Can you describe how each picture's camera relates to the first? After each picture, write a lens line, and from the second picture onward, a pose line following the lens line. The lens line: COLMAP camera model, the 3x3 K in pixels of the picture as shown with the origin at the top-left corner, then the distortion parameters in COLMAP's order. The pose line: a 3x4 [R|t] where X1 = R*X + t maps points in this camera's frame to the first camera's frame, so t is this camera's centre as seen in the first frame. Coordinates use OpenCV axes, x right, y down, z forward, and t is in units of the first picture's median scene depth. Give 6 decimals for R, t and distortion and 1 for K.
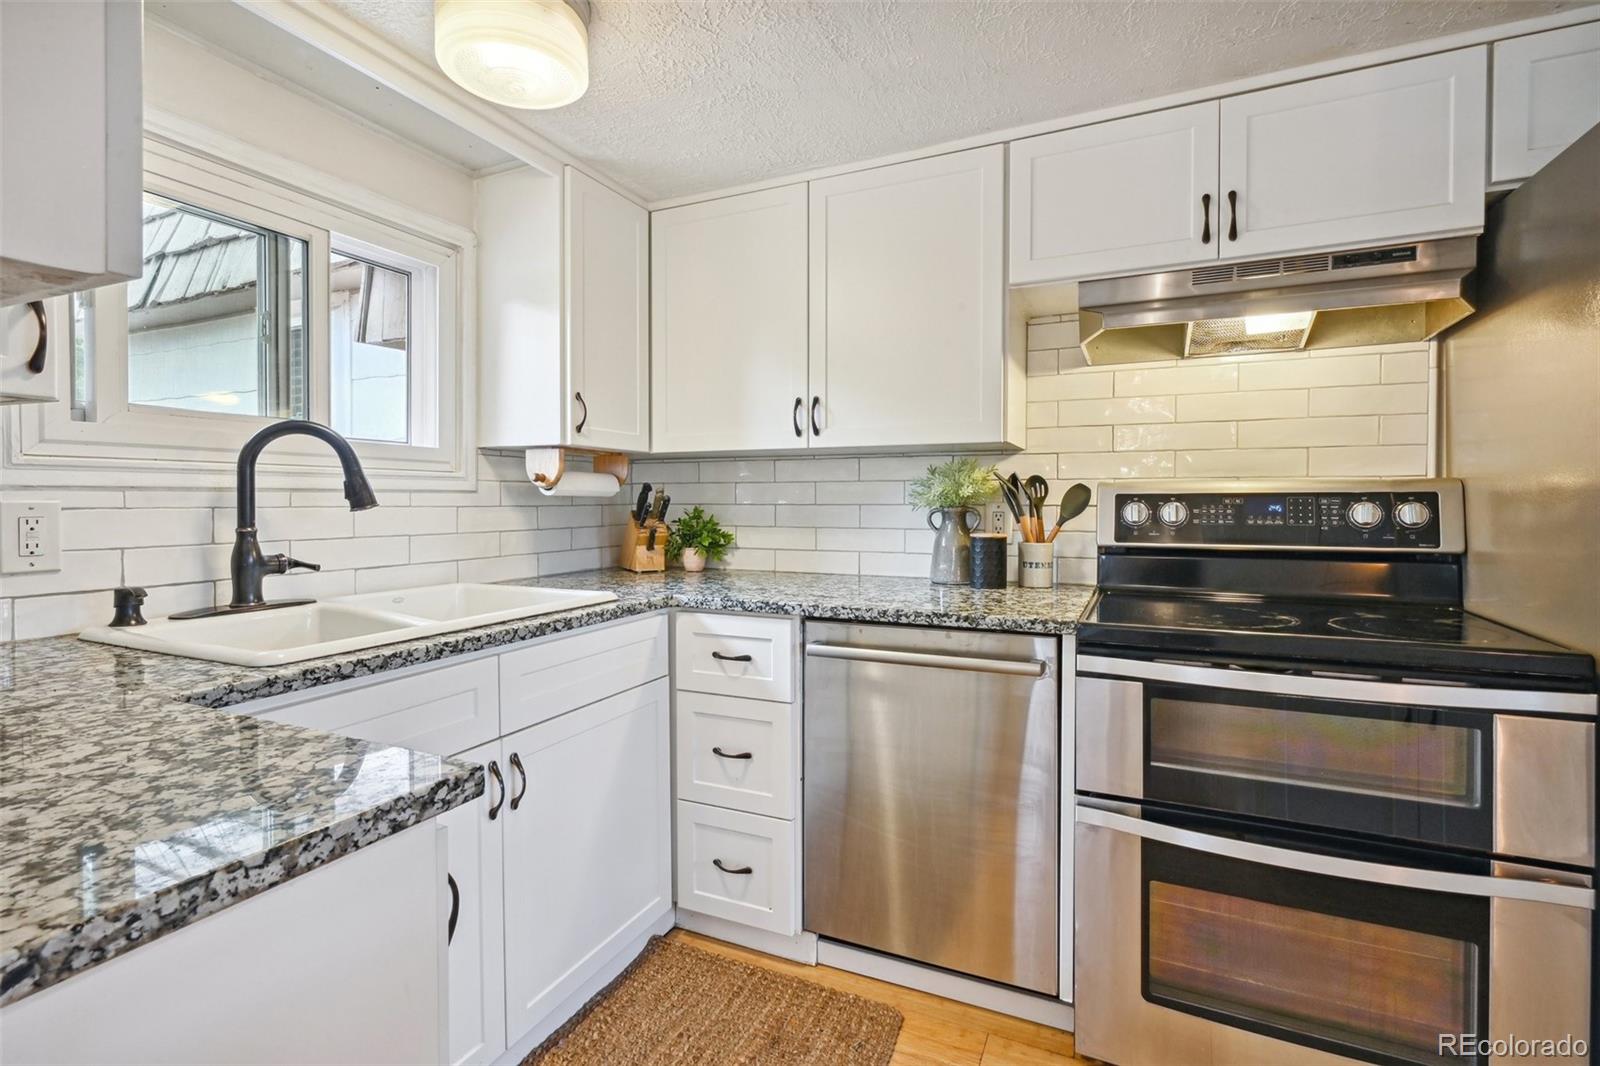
lens RADIAL K [[738.7, 0, 801.2], [0, 738.7, 516.4], [0, 0, 1]] dist [0.002537, 0.000466]
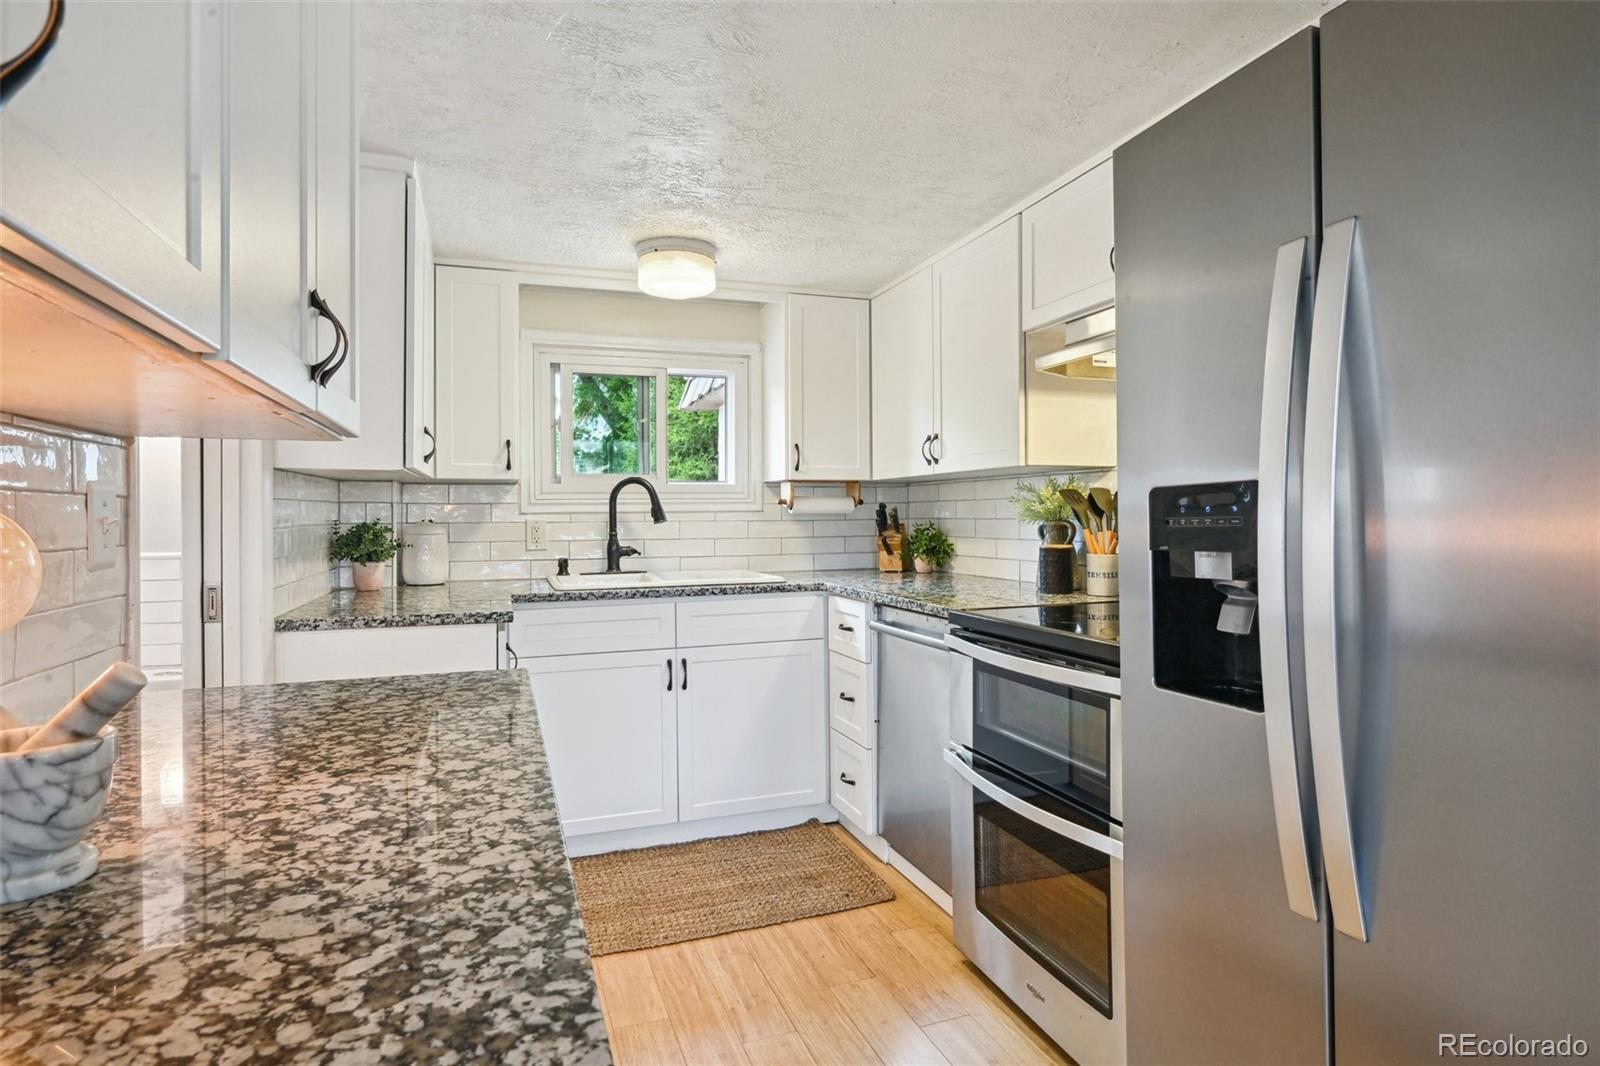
lens RADIAL K [[850.0, 0, 805.0], [0, 850.0, 520.5], [0, 0, 1]] dist [-0.001428, -0.000869]
pose [[0.702318, -0.001386, -0.711862, 1.032148], [-0.006622, 0.999942, -0.008480, -0.000011], [0.711832, 0.010670, 0.702268, -0.196655]]
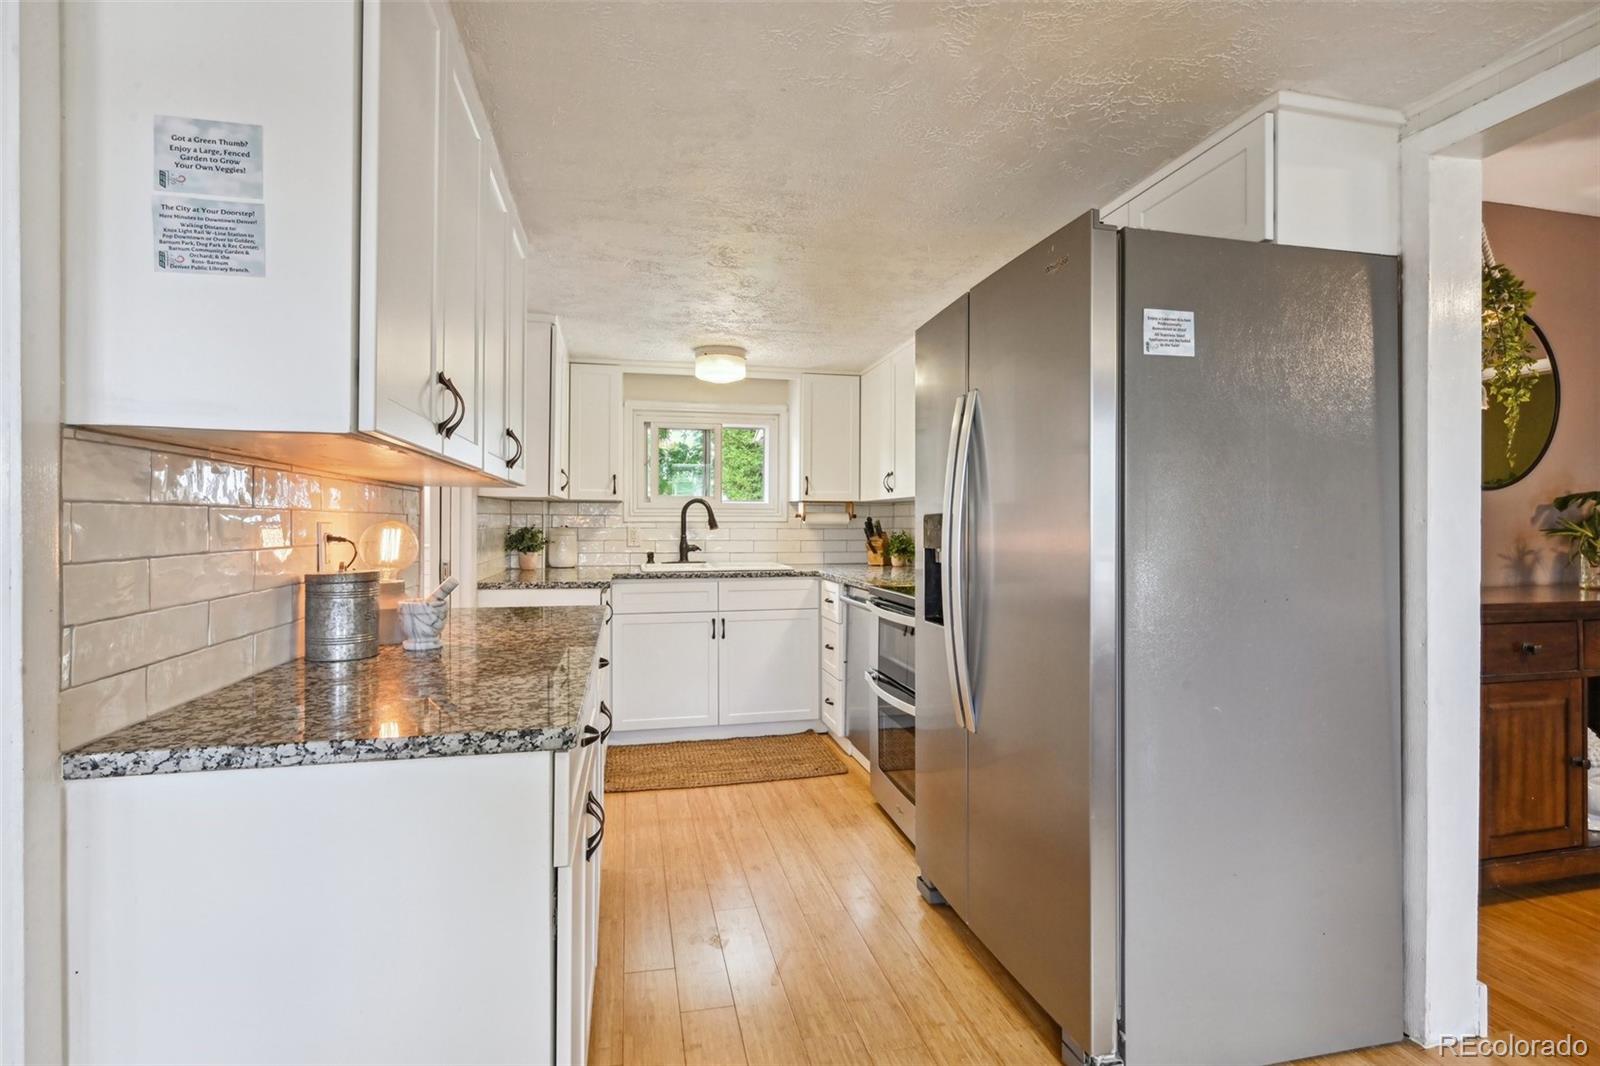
lens RADIAL K [[737.3, 0, 800.0], [0, 737.3, 533.0], [0, 0, 1]] dist [0.000586, 0.000067]
pose [[0.612229, 0.013398, -0.790567, 1.562022], [-0.019422, 0.999810, 0.001904, -0.006480], [0.790442, 0.014188, 0.612372, -0.367582]]
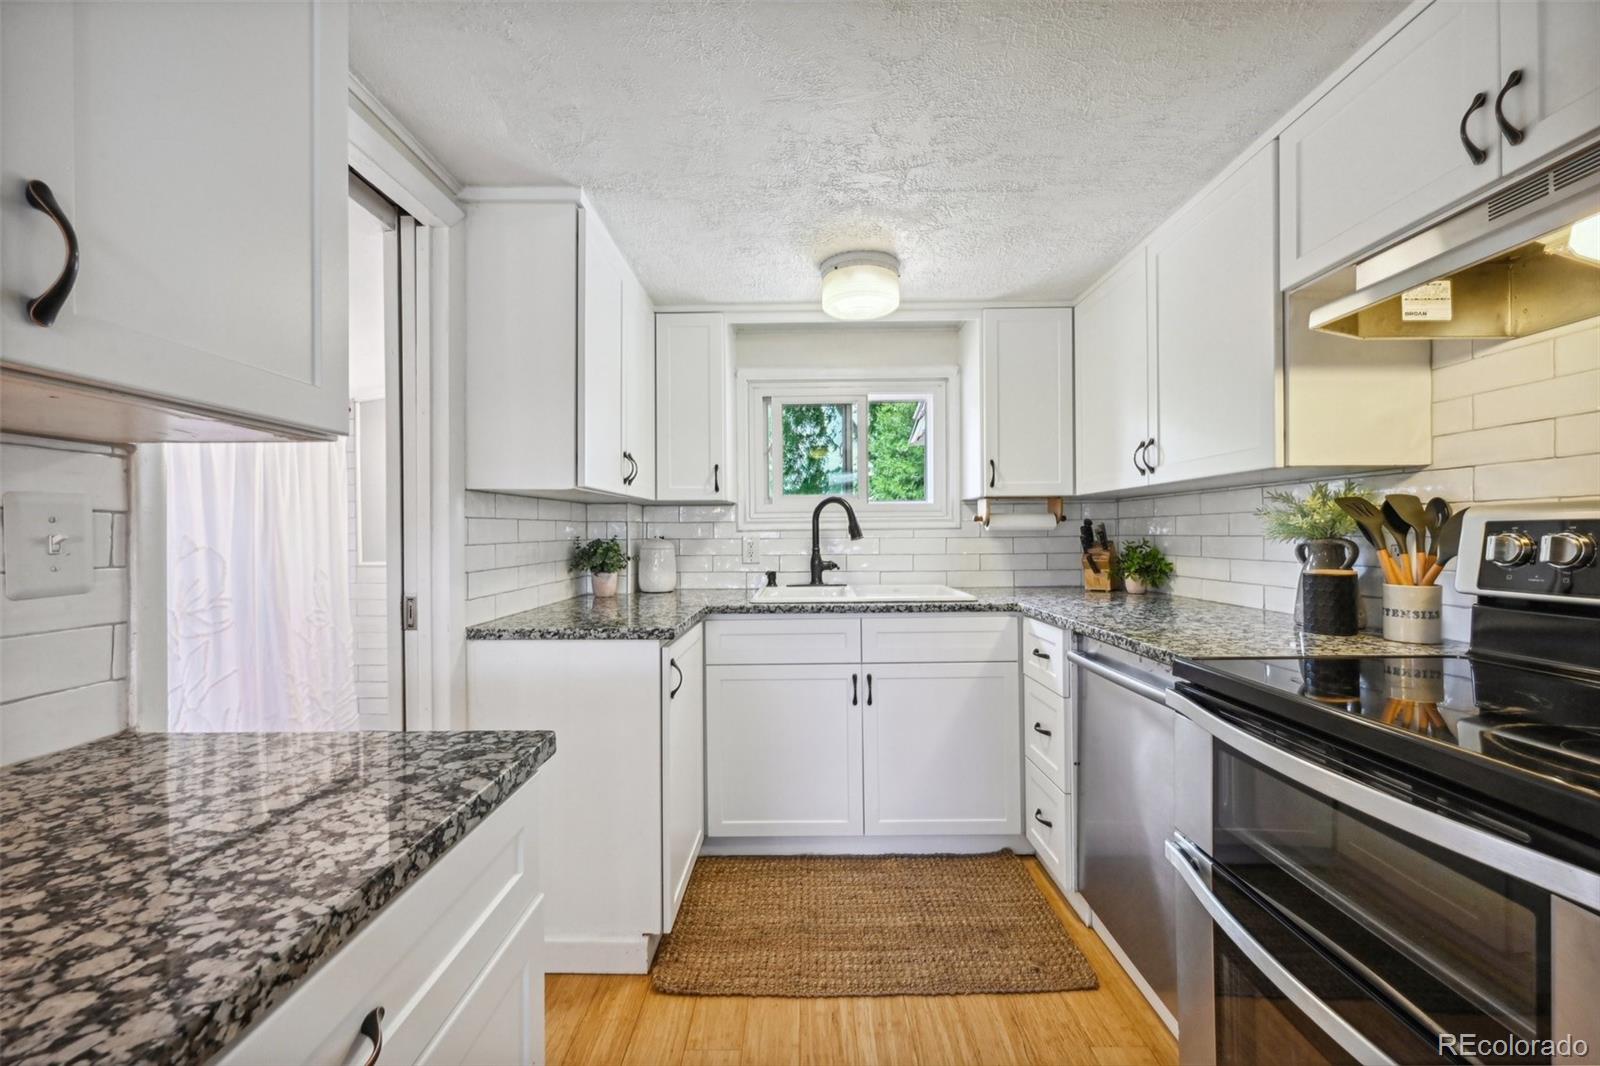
lens RADIAL K [[632.6, 0, 800.0], [0, 632.6, 533.0], [0, 0, 1]] dist [-0.000694, -0.000055]
pose [[0.414706, -0.005227, -0.909940, 0.762260], [-0.010284, 0.999893, -0.010431, -0.006507], [0.909897, 0.013684, 0.414608, 0.159265]]
